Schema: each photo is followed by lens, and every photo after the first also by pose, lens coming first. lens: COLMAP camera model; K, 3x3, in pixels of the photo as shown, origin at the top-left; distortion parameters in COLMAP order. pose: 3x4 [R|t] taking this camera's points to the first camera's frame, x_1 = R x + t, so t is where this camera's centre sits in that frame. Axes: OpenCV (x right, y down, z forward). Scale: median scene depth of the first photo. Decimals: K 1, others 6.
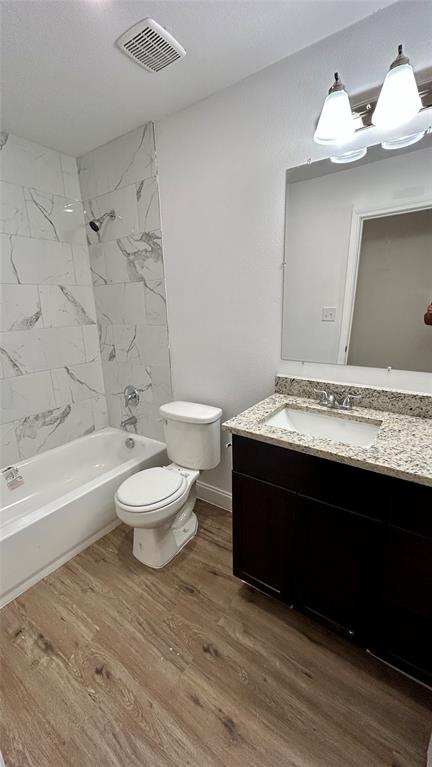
lens RADIAL K [[310.3, 0, 216.0], [0, 310.3, 383.5], [0, 0, 1]] dist [0.003234, 0.000192]
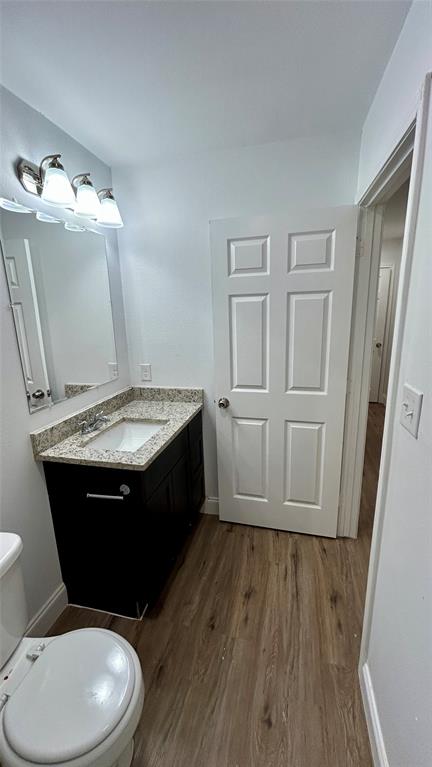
lens RADIAL K [[310.3, 0, 216.0], [0, 310.3, 383.5], [0, 0, 1]] dist [0.003234, 0.000192]
pose [[-0.364244, -0.187108, 0.912314, -0.952710], [0.273411, 0.914959, 0.296810, -0.350531], [-0.890266, 0.357548, -0.282111, 0.993750]]
